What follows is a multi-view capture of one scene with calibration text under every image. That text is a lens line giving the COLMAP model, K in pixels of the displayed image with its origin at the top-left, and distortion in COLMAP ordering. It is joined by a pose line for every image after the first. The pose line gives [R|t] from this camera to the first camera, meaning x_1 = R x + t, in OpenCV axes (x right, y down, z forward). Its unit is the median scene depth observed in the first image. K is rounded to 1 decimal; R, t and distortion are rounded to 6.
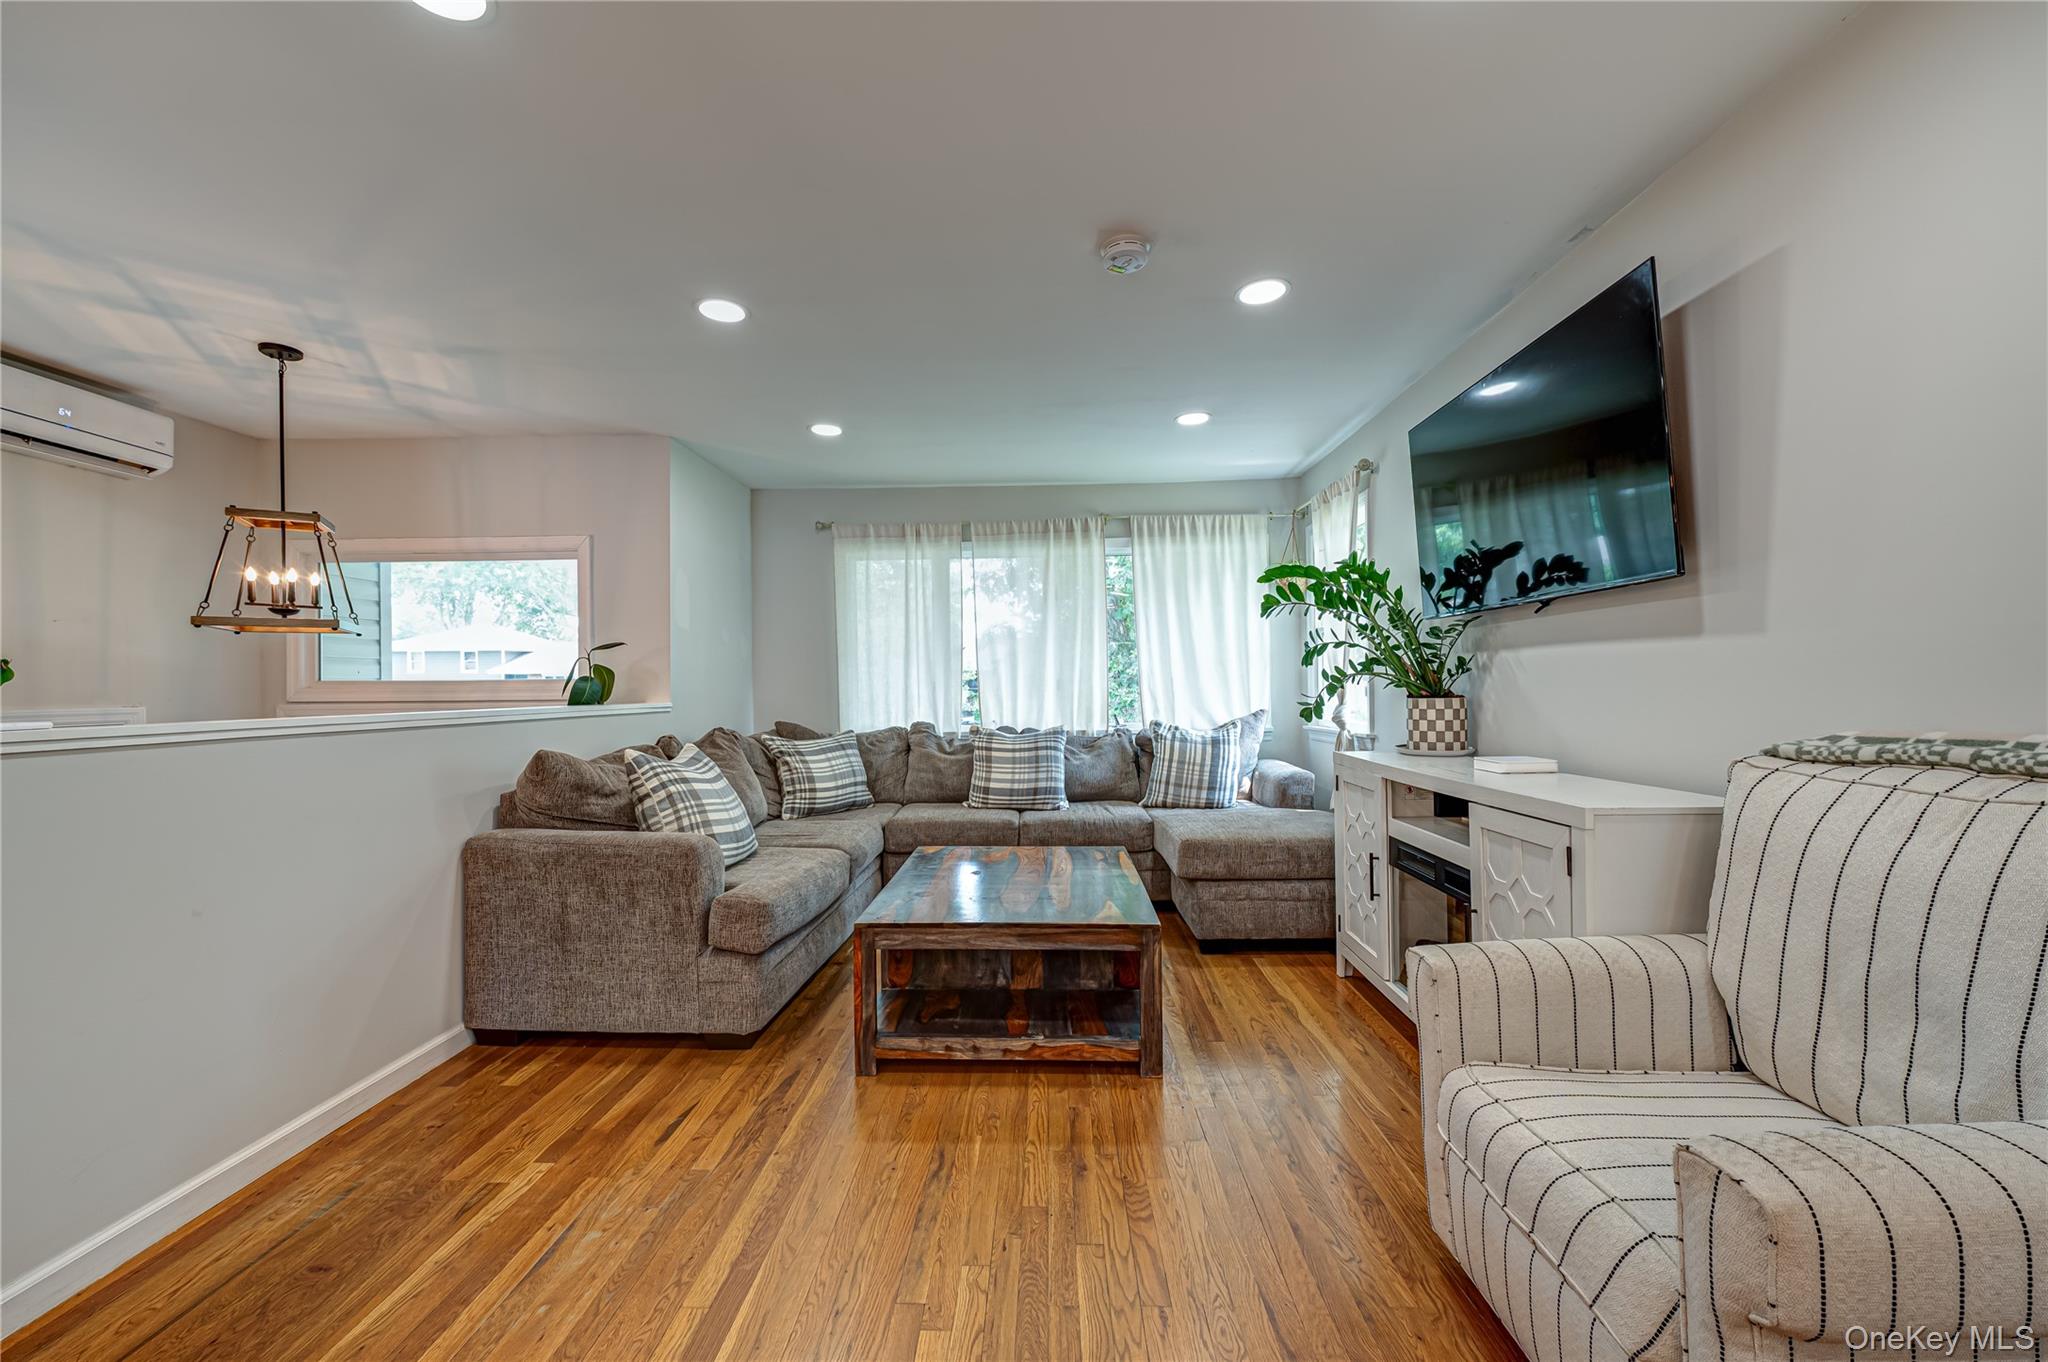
lens RADIAL K [[798.9, 0, 1021.2], [0, 798.9, 692.3], [0, 0, 1]] dist [0.004495, -0.002887]
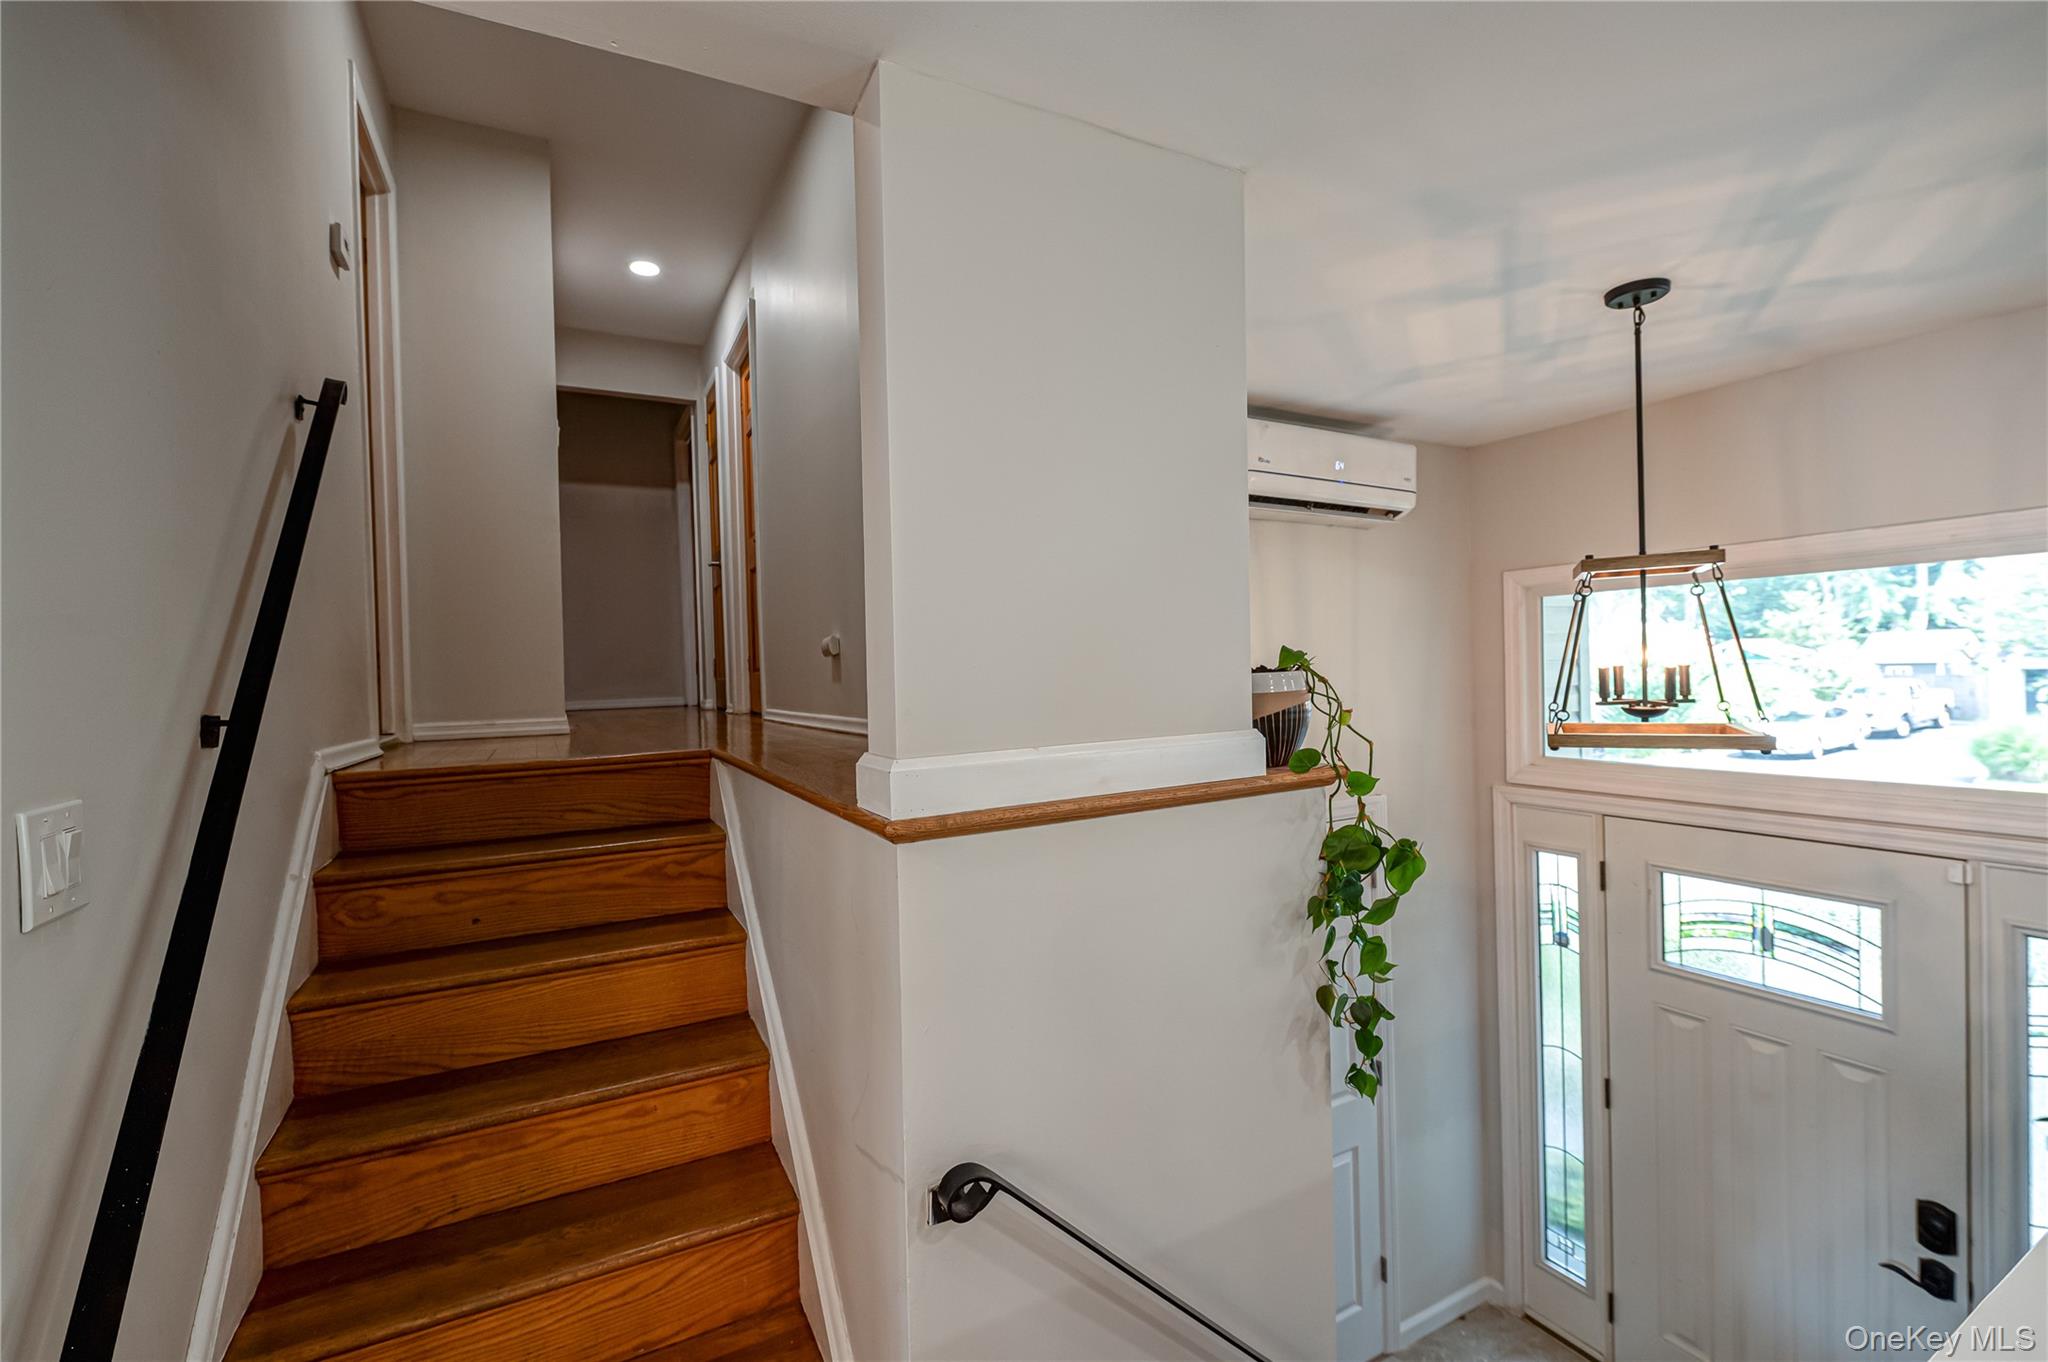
lens RADIAL K [[866.5, 0, 1013.2], [0, 866.5, 680.7], [0, 0, 1]] dist [0.001321, -0.002719]
pose [[0.492952, 0.002782, -0.870052, -0.533952], [0.018505, 0.999735, 0.013681, -0.132760], [0.869860, -0.022845, 0.492770, 0.224729]]
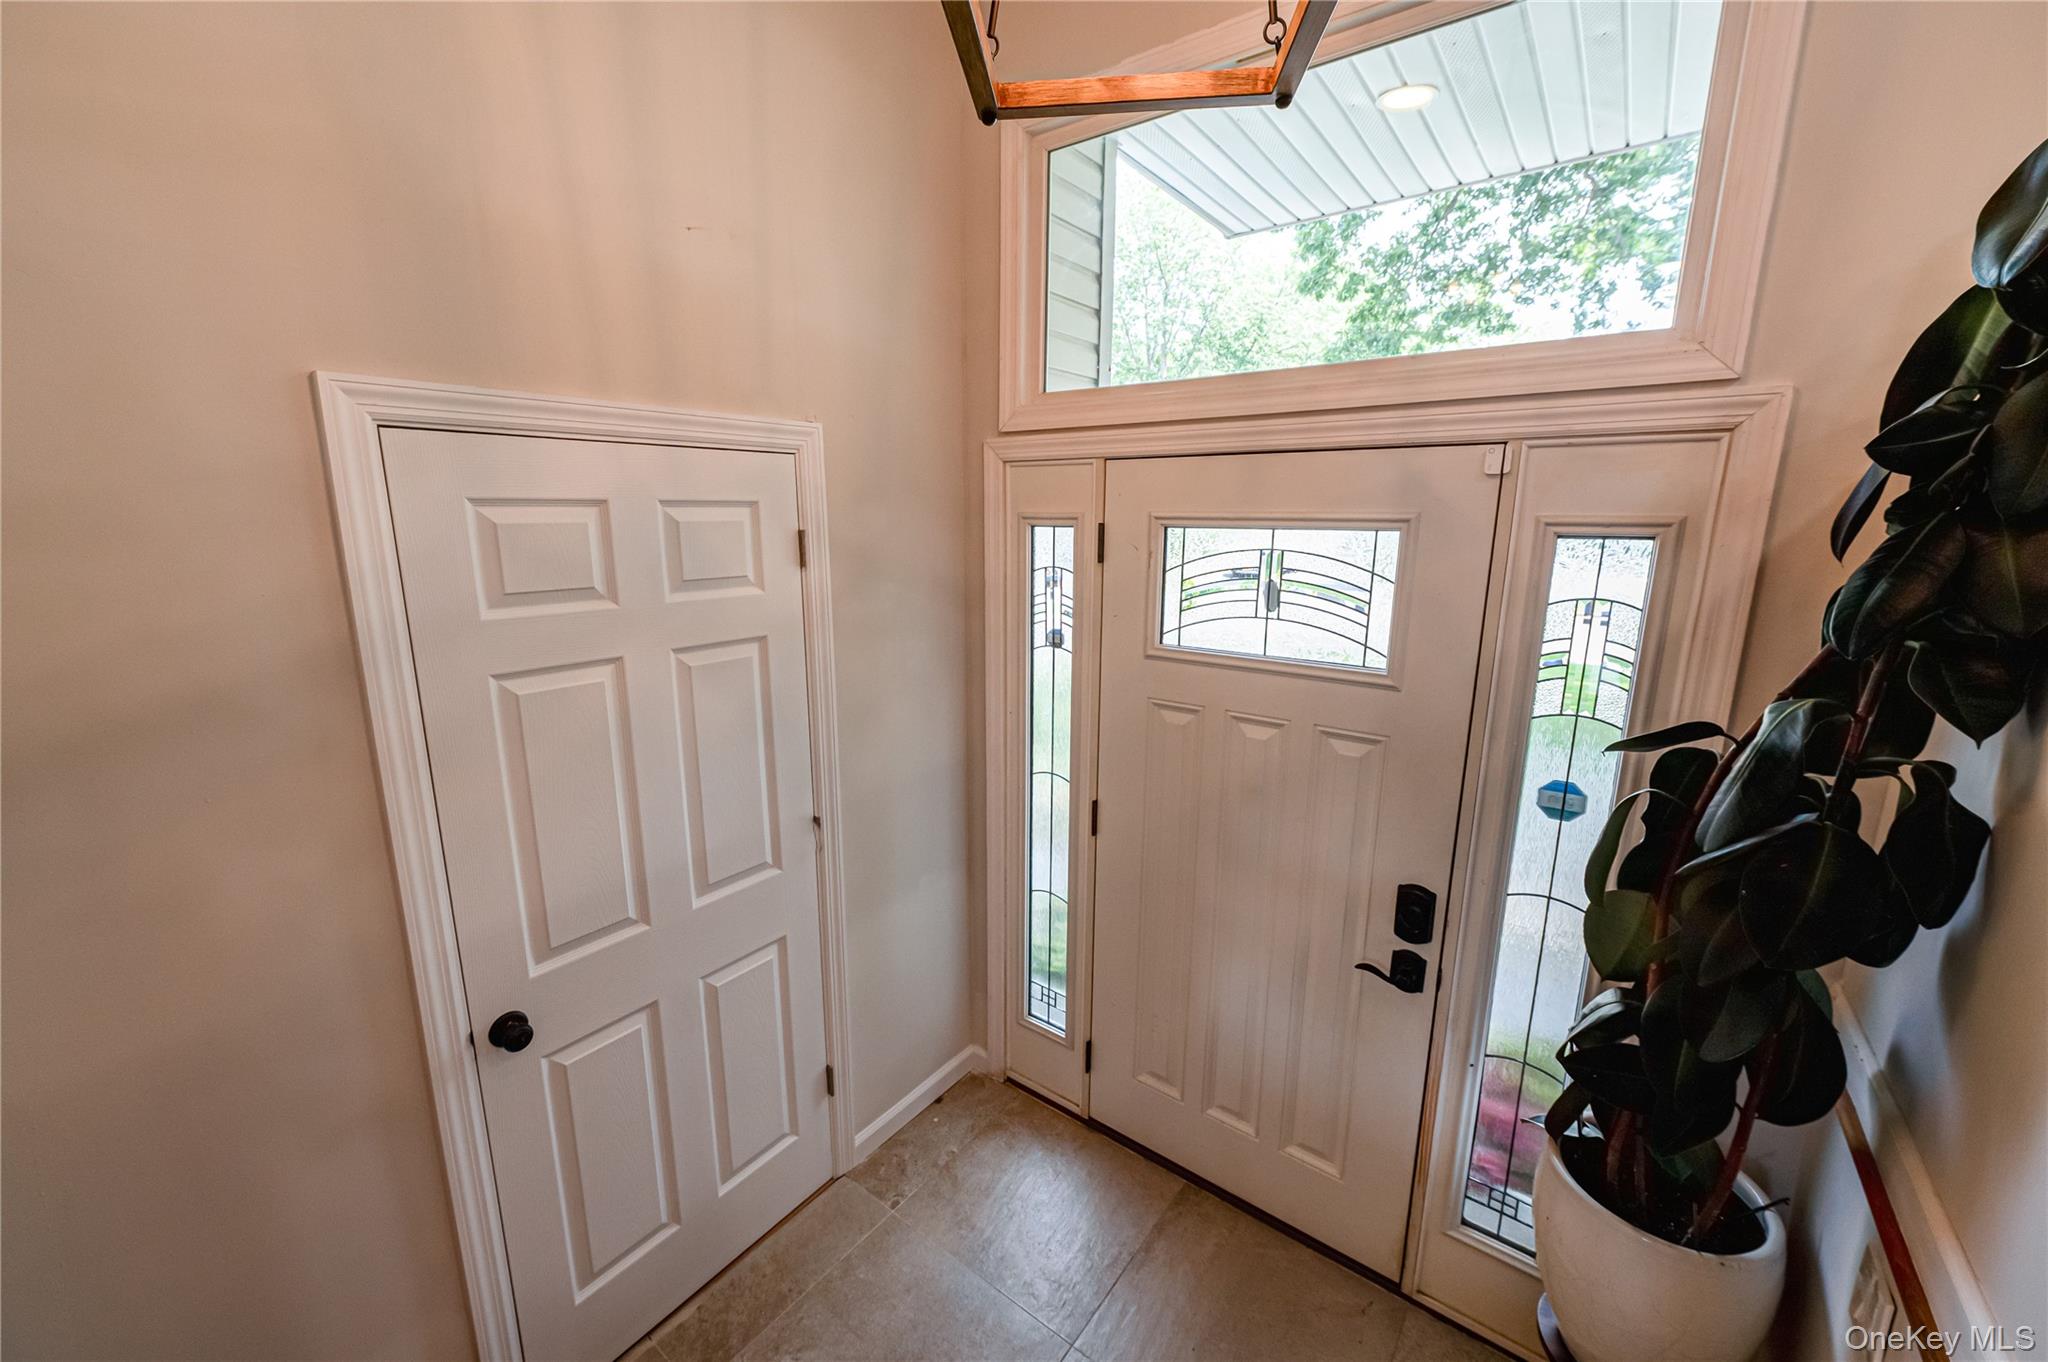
lens RADIAL K [[802.6, 0, 1012.7], [0, 802.6, 677.8], [0, 0, 1]] dist [0.004958, -0.000844]
pose [[0.810430, 0.130350, -0.571150, -0.709854], [-0.012238, 0.978486, 0.205948, 0.080416], [0.585707, -0.159916, 0.794590, 0.667707]]
